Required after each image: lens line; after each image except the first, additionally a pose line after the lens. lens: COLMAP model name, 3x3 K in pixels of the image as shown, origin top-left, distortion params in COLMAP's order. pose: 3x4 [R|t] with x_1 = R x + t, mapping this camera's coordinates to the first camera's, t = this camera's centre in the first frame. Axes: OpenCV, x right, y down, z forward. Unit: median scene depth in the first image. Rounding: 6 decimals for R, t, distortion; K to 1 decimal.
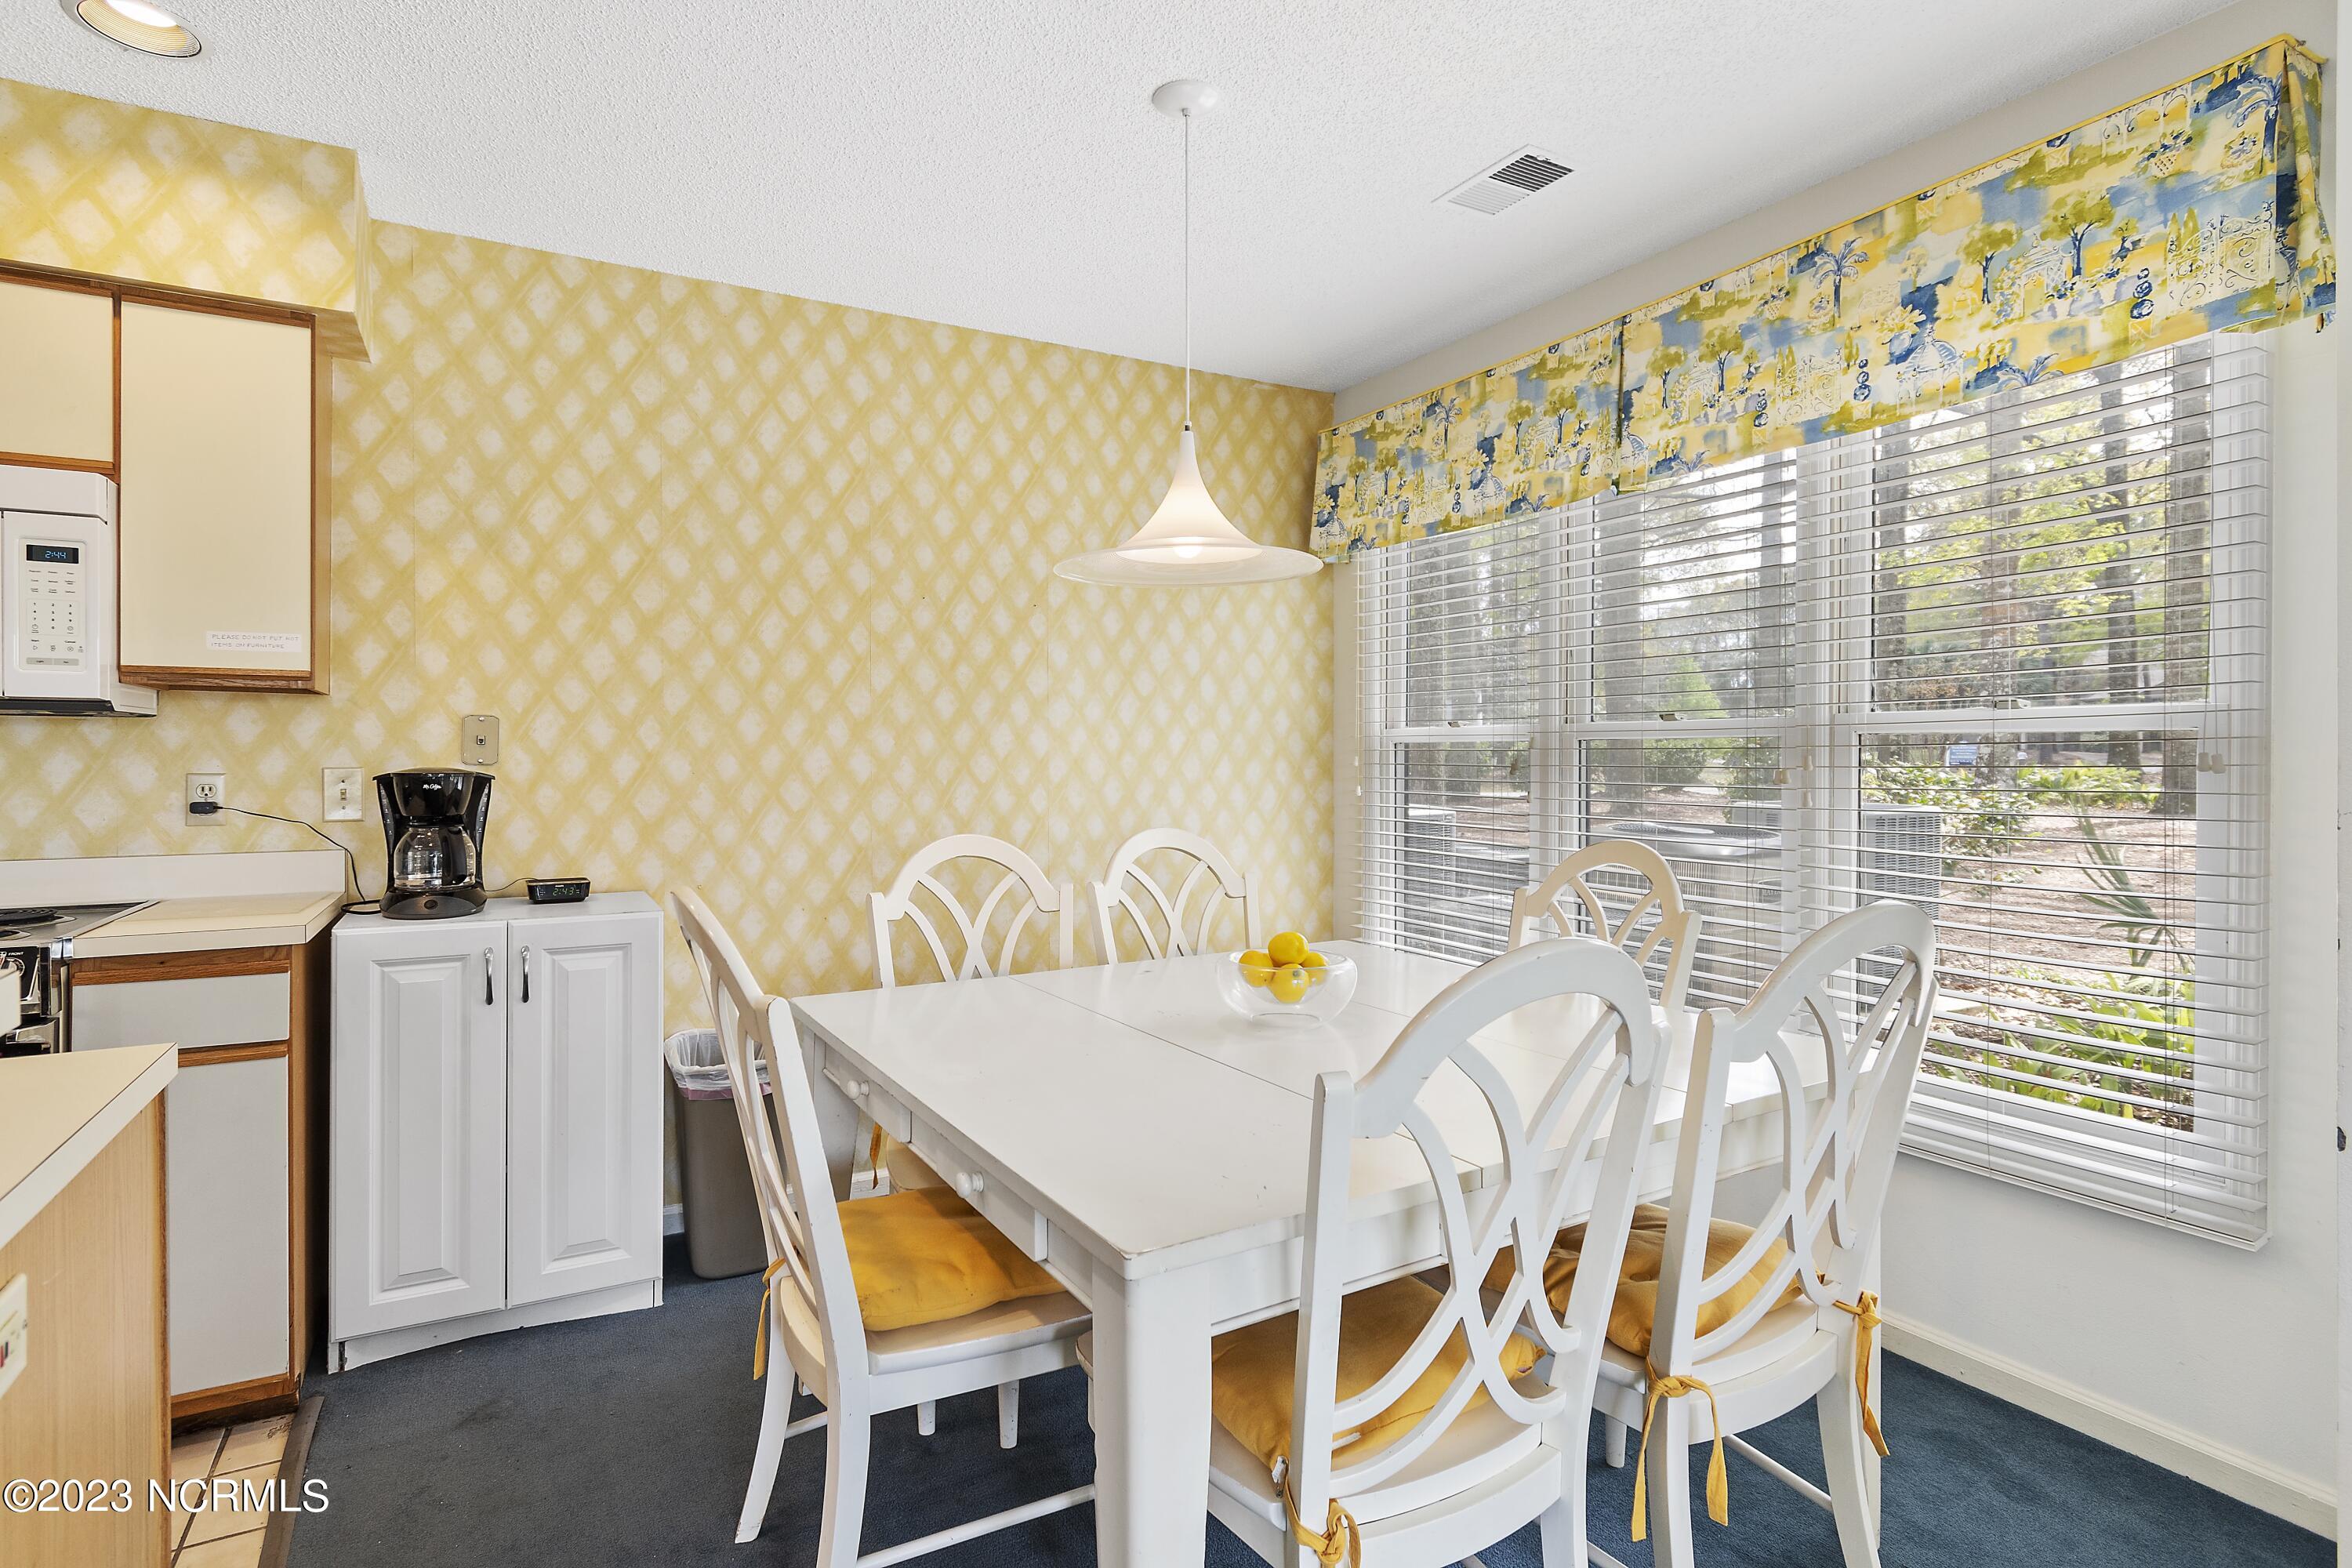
lens RADIAL K [[1184.8, 0, 1174.9], [0, 1184.8, 761.9], [0, 0, 1]] dist [0.000939, -0.001360]
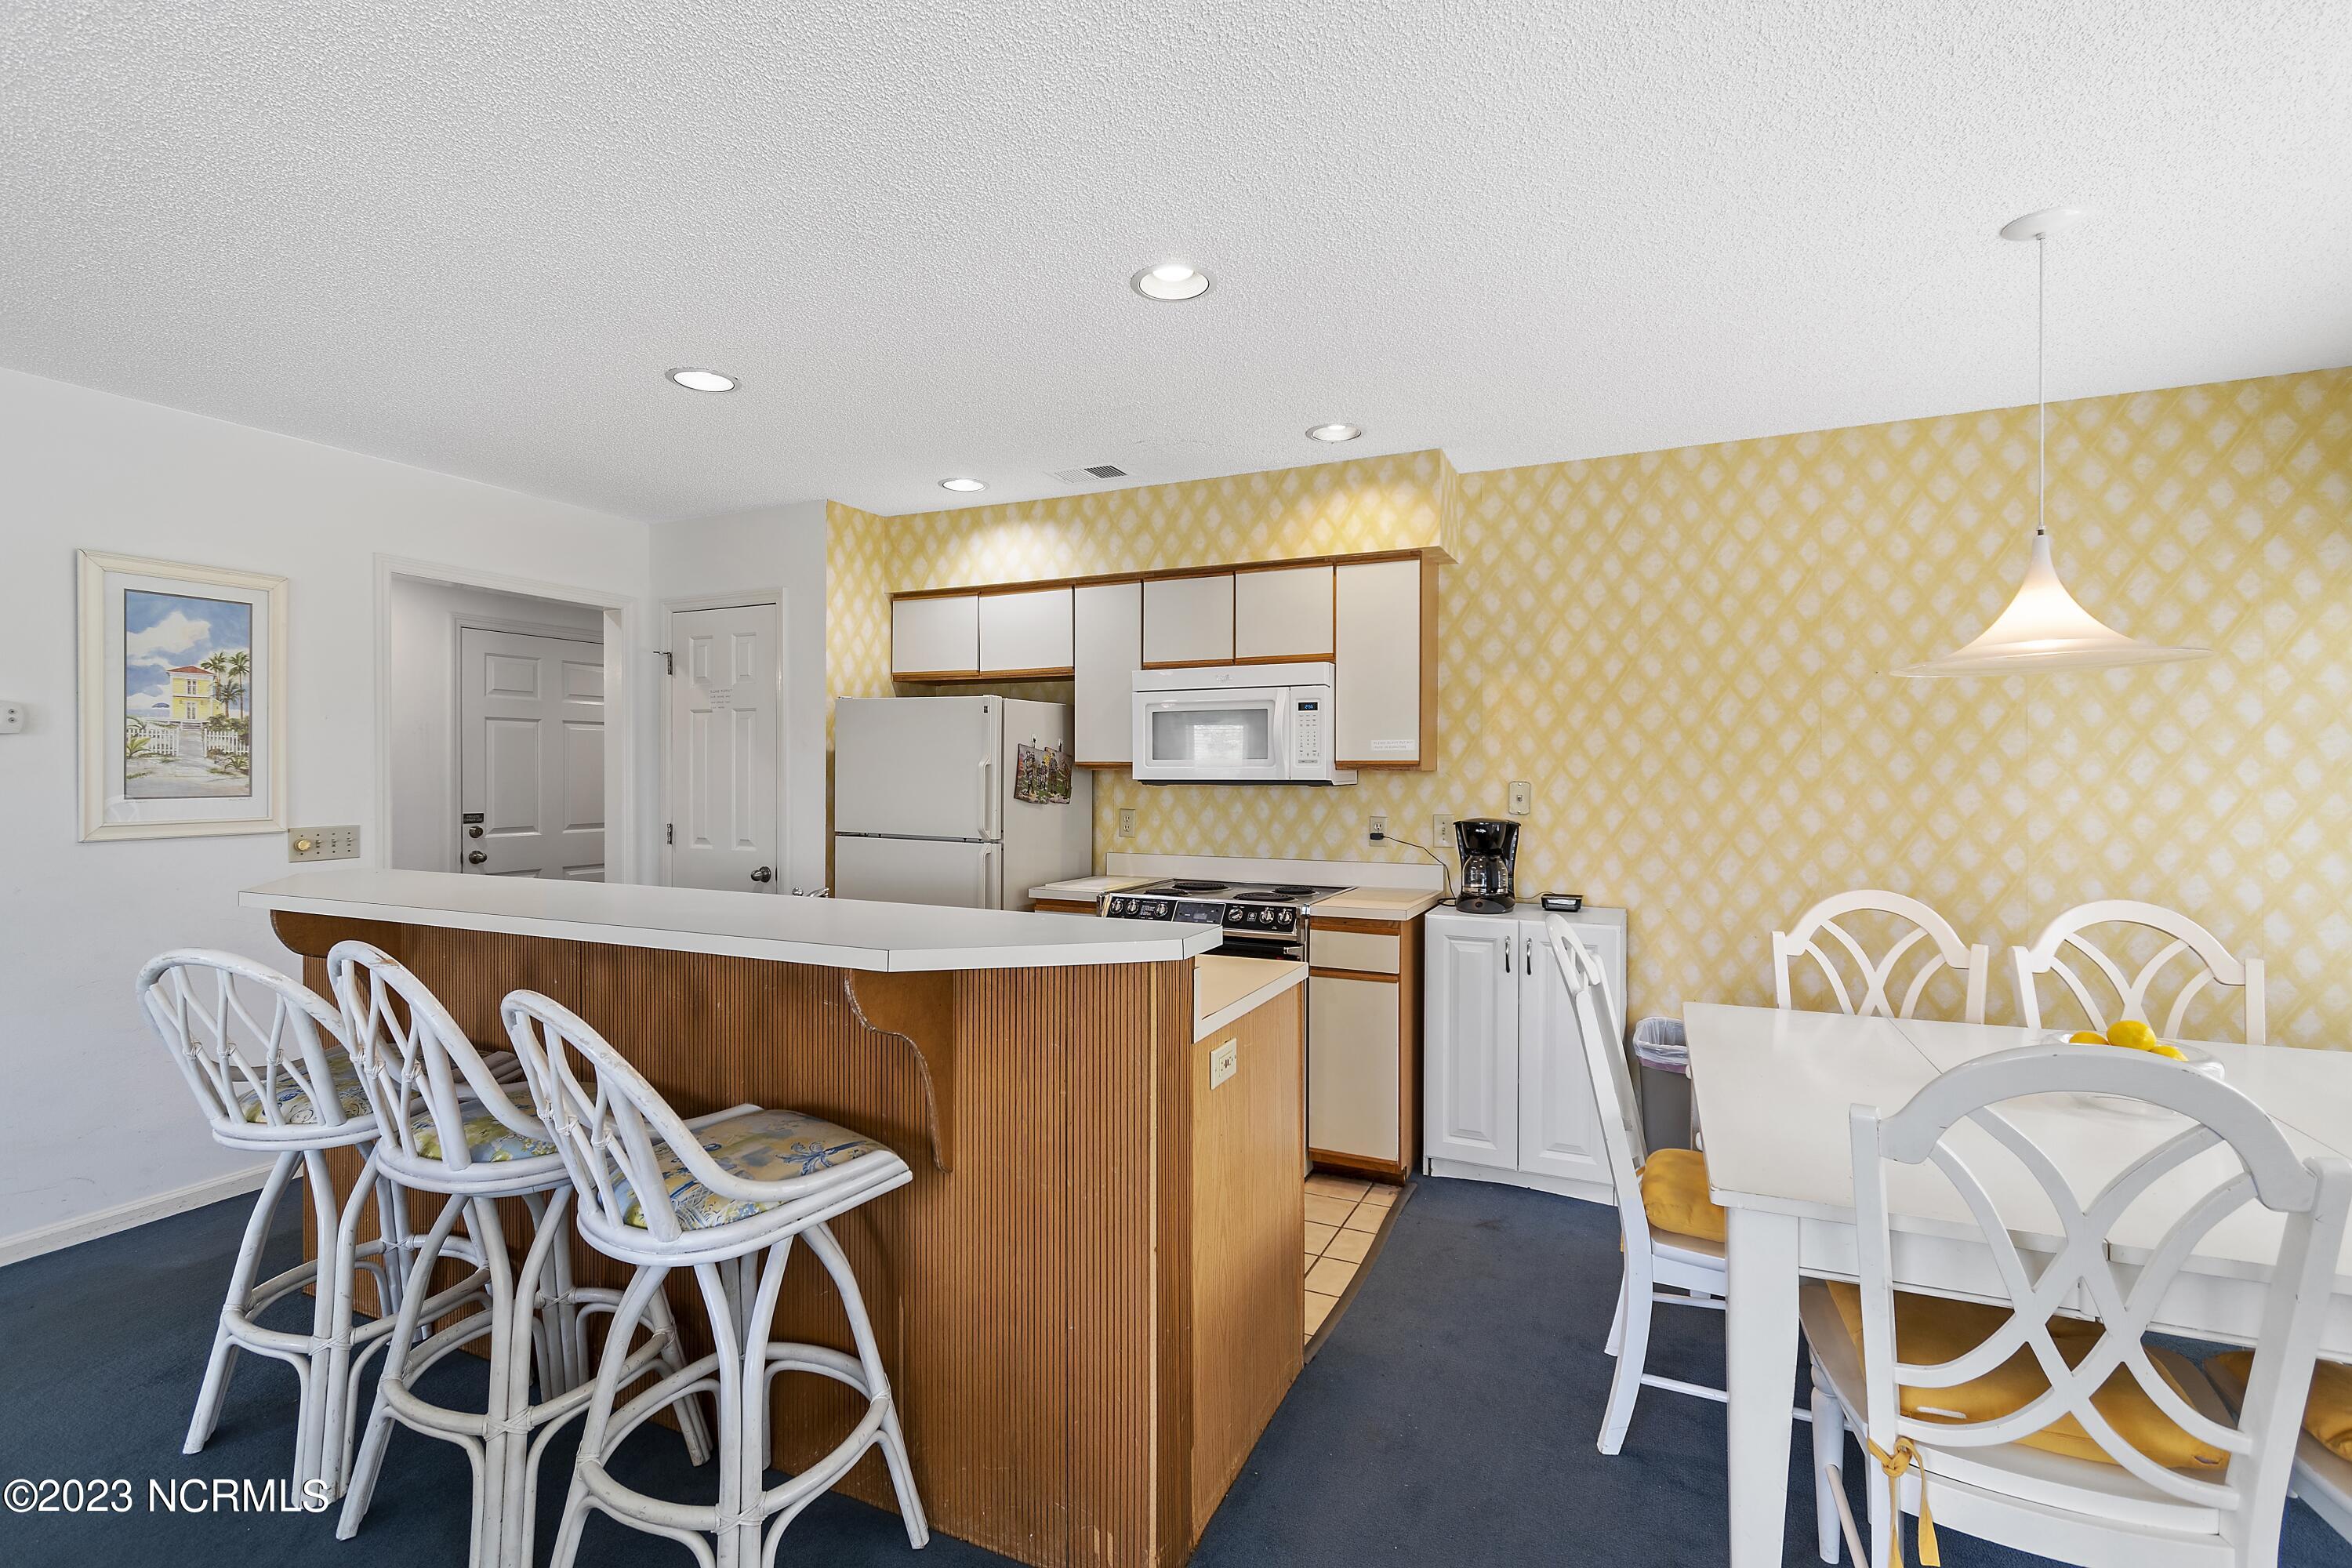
lens RADIAL K [[1063.6, 0, 1171.4], [0, 1063.6, 774.7], [0, 0, 1]] dist [0.001214, 0.000267]
pose [[0.576776, 0.004357, -0.816891, 0.253251], [-0.002660, 0.999990, 0.003455, -0.049007], [0.816898, 0.000180, 0.576782, -0.138775]]
